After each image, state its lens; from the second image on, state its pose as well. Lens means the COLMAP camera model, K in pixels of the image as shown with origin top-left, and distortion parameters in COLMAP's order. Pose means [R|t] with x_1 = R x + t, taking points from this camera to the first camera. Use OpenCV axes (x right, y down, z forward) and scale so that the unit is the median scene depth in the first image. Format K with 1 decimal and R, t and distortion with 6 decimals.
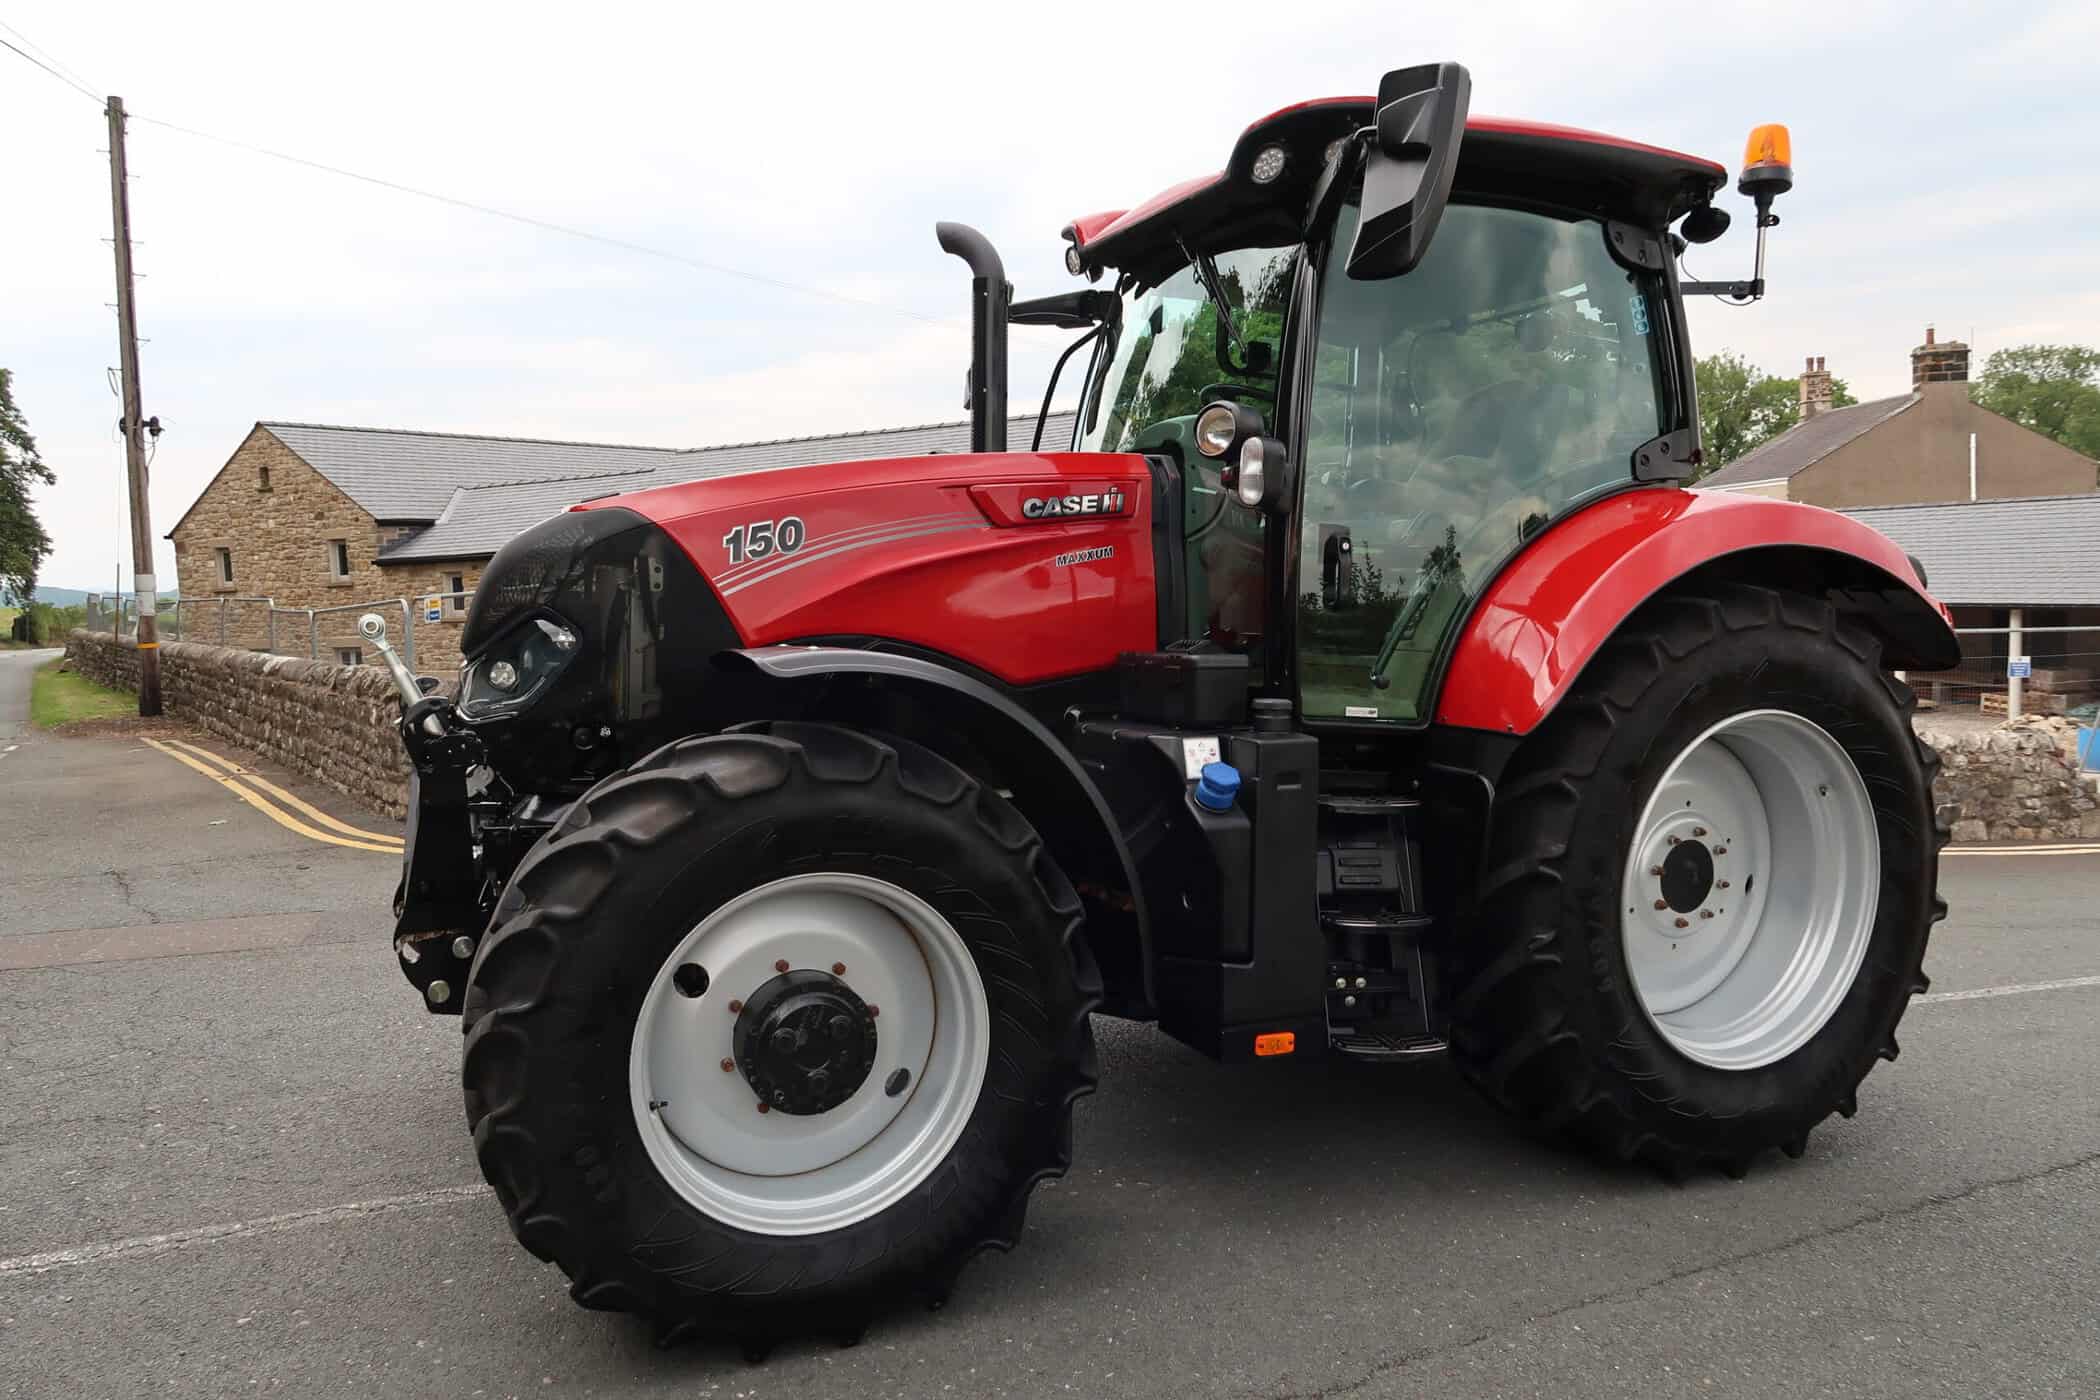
lens RADIAL K [[1456.1, 0, 1049.5], [0, 1456.1, 697.8], [0, 0, 1]] dist [-0.033069, 0.005862]
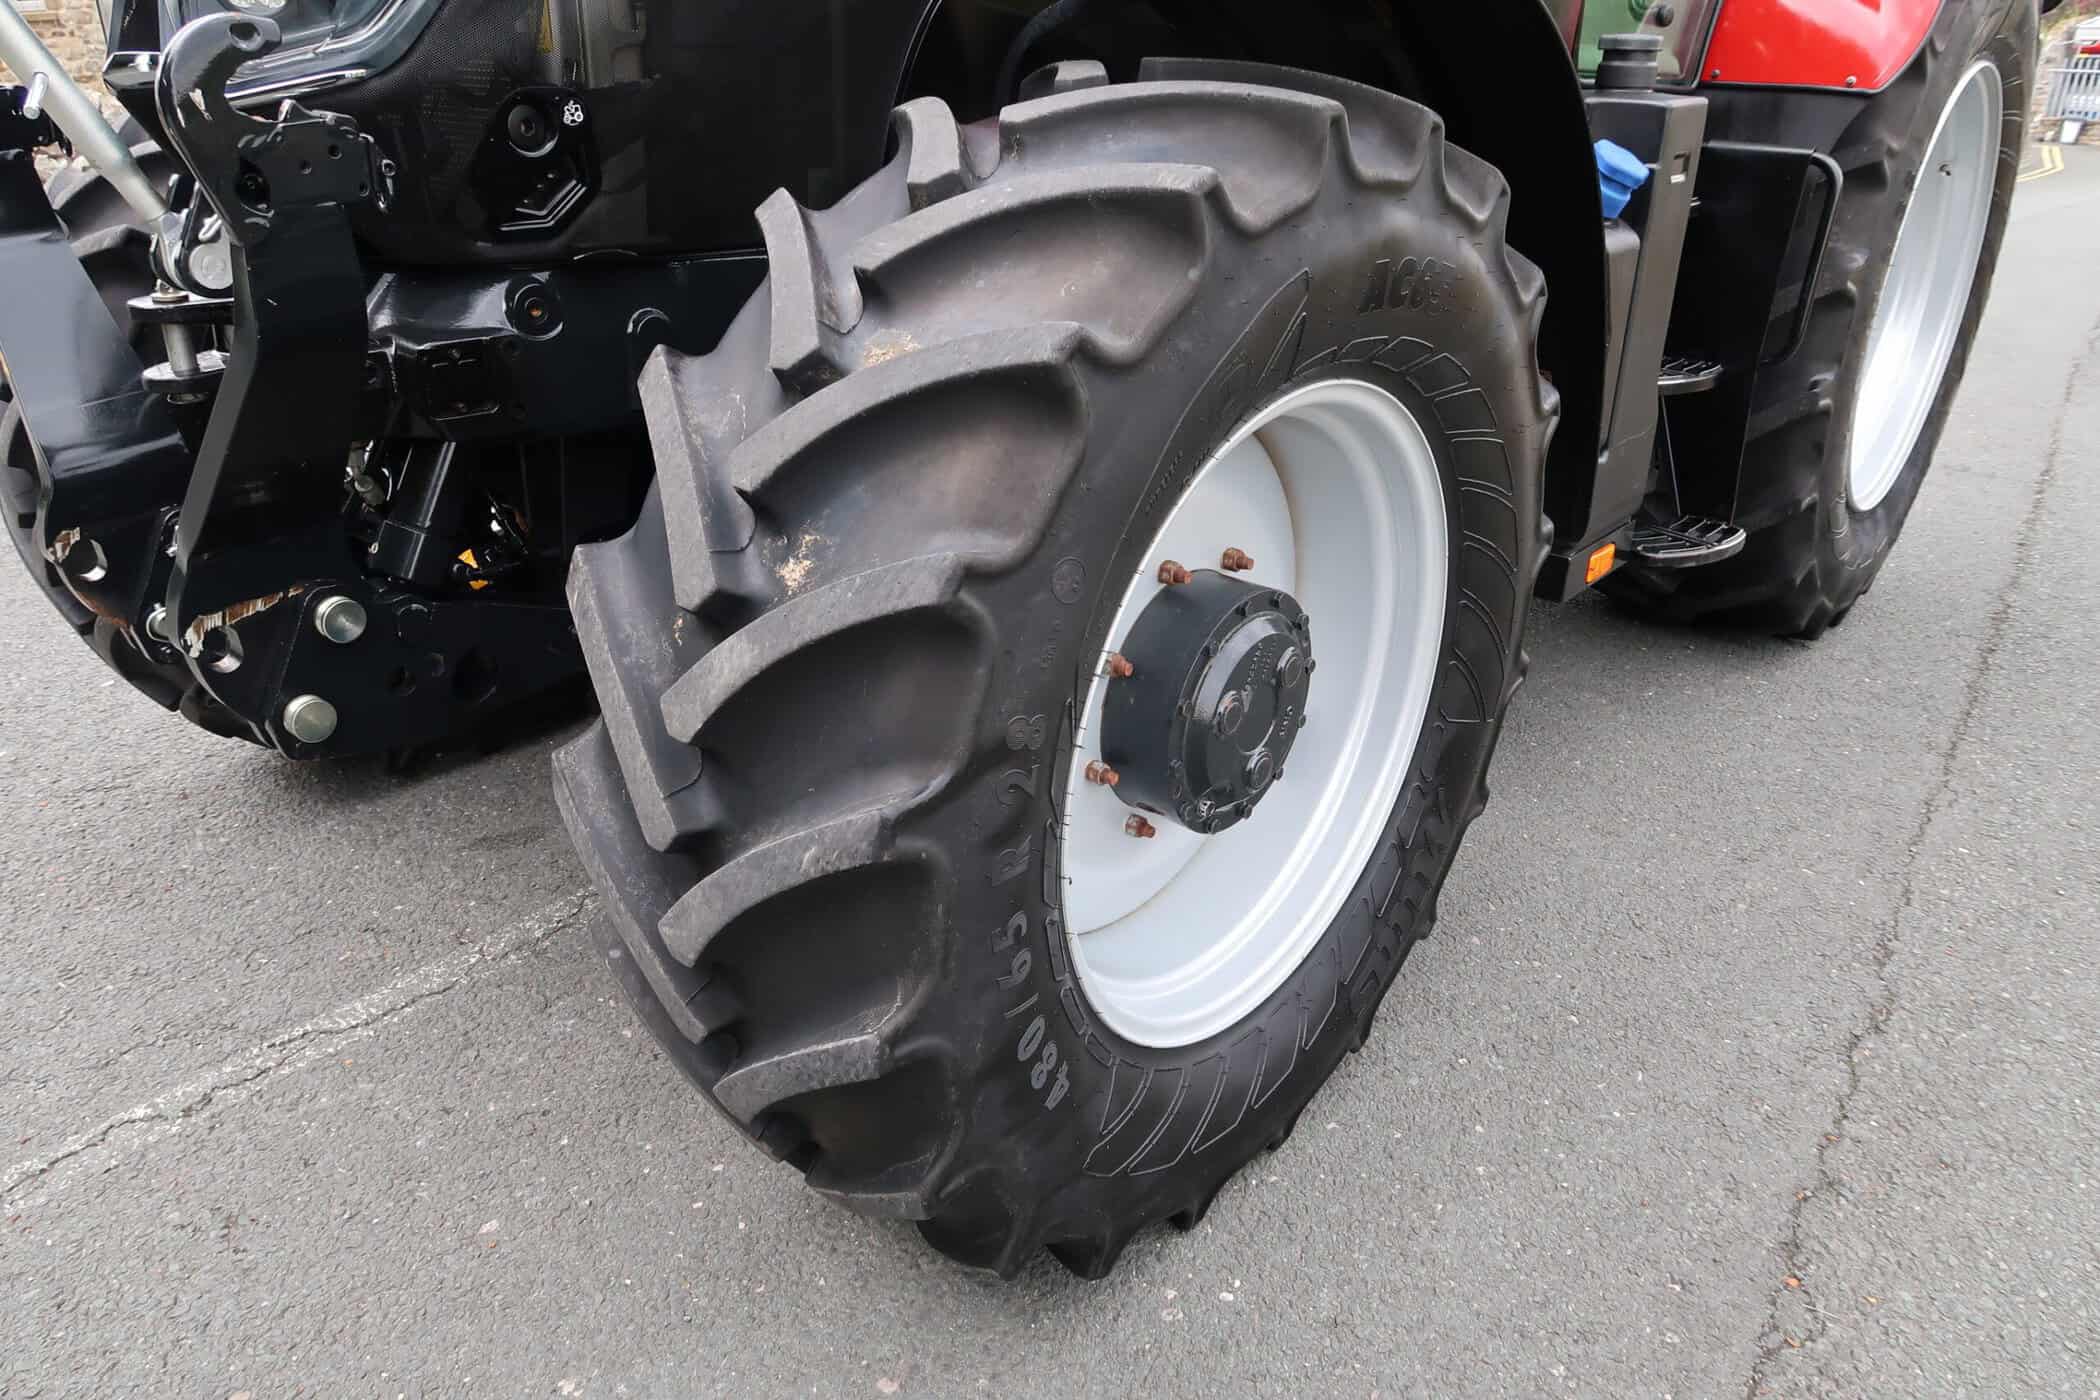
lens RADIAL K [[1447.9, 0, 1042.2], [0, 1447.9, 708.5], [0, 0, 1]] dist [-0.009297, -0.006598]
pose [[0.912353, -0.177146, 0.369096, -0.346512], [0.027356, 0.925905, 0.376764, 0.027365], [-0.408491, -0.333645, 0.849598, 0.462783]]
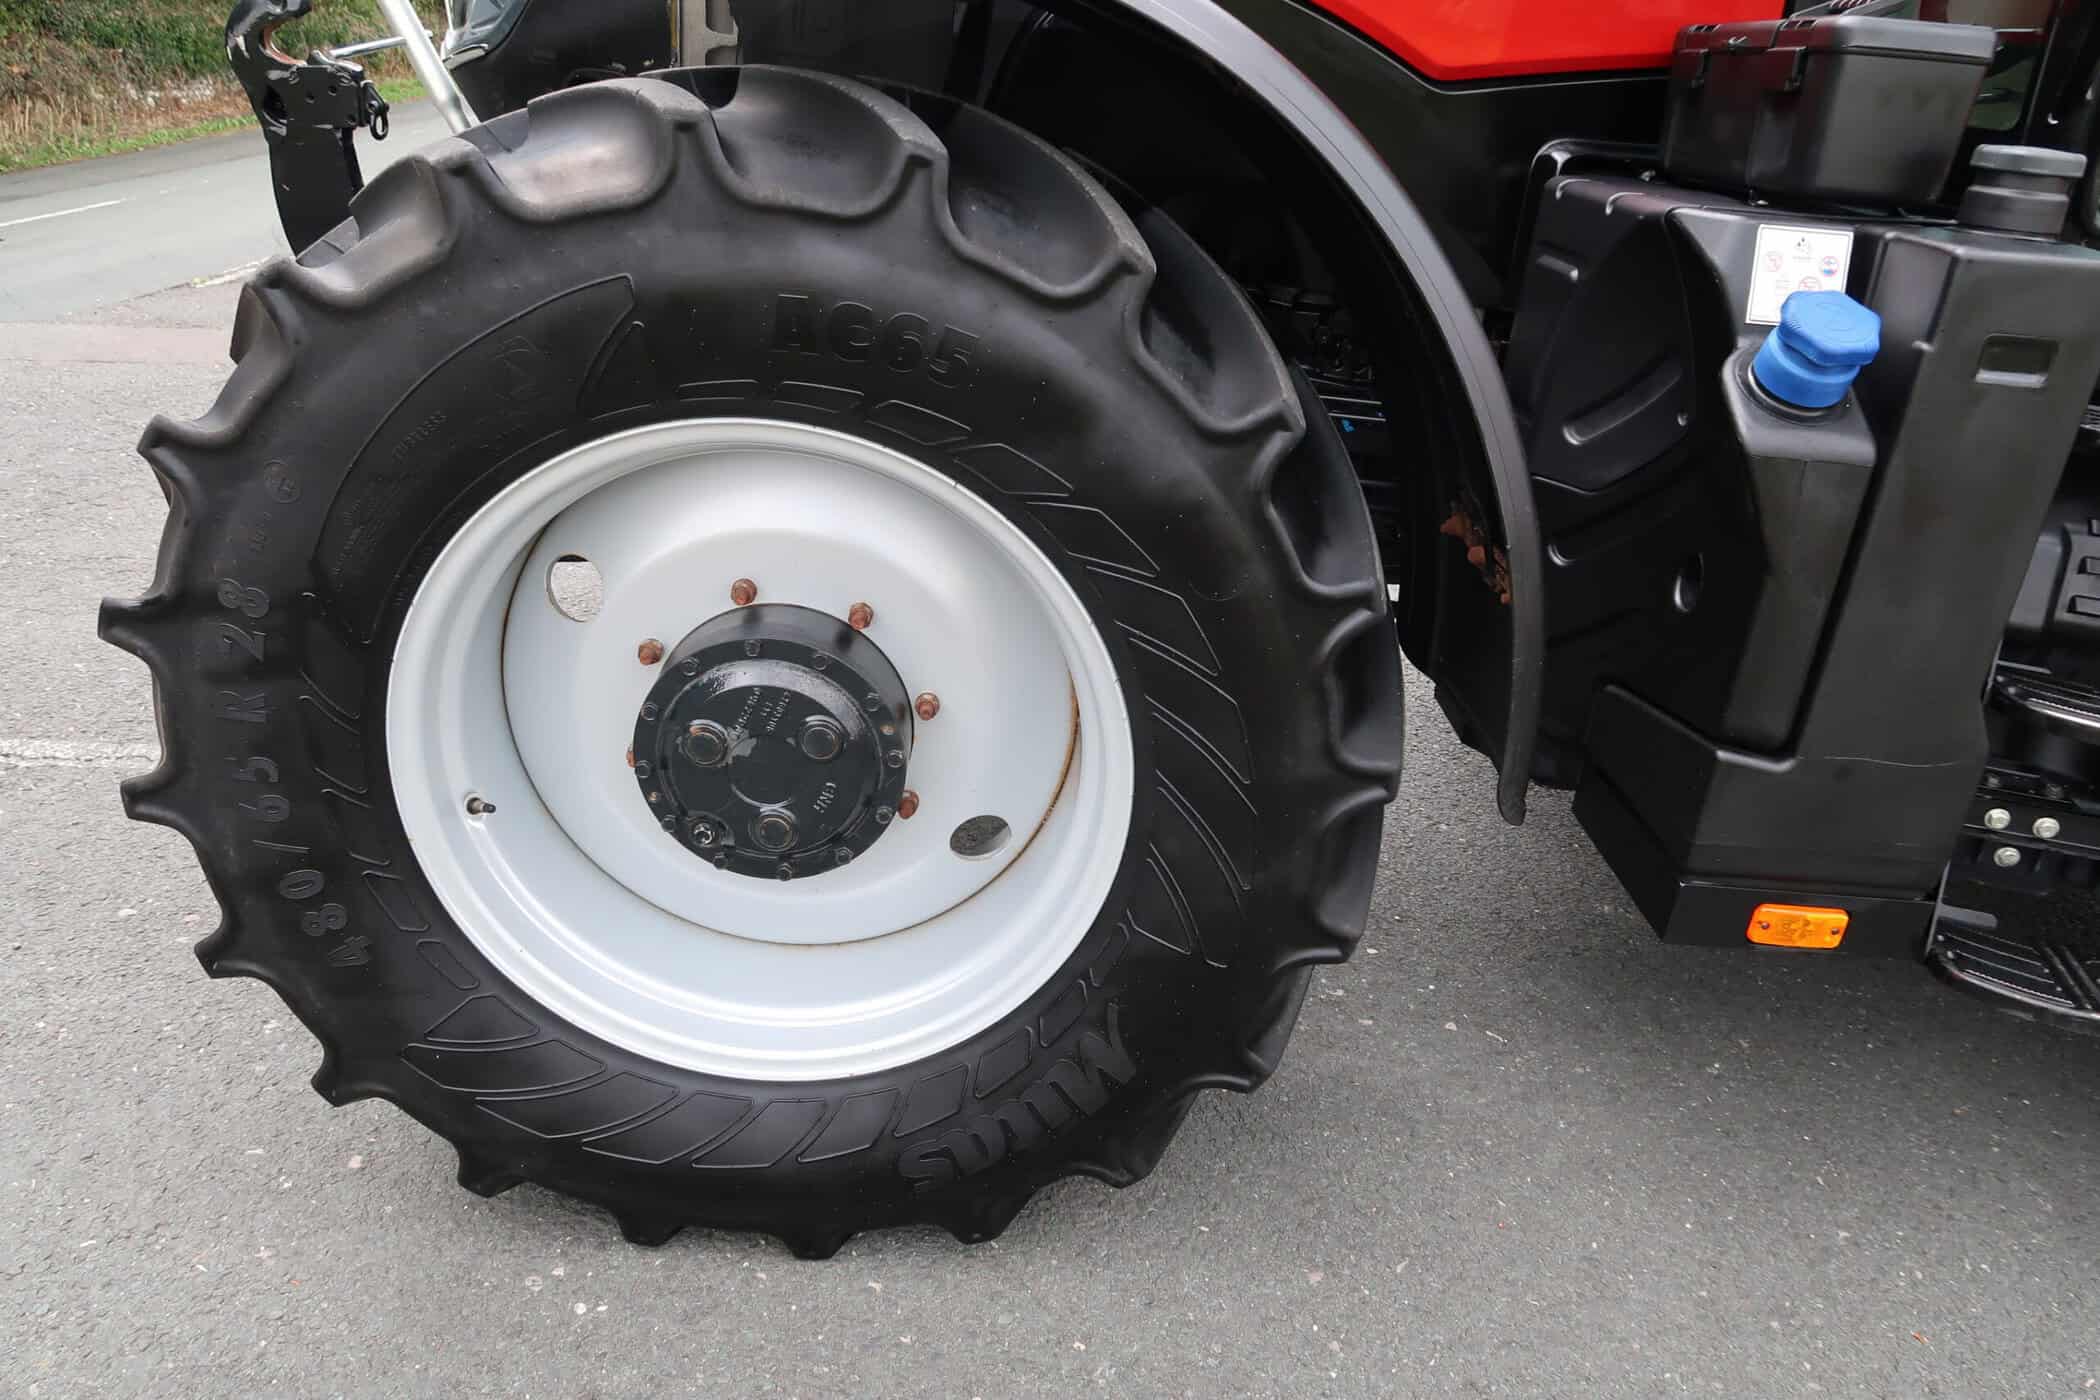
lens RADIAL K [[1447.9, 0, 1042.2], [0, 1447.9, 708.5], [0, 0, 1]] dist [-0.009297, -0.006598]
pose [[0.908660, 0.226391, -0.350833, 0.077612], [-0.094169, 0.929713, 0.356041, 0.028276], [0.406779, -0.290483, 0.866112, 0.493780]]
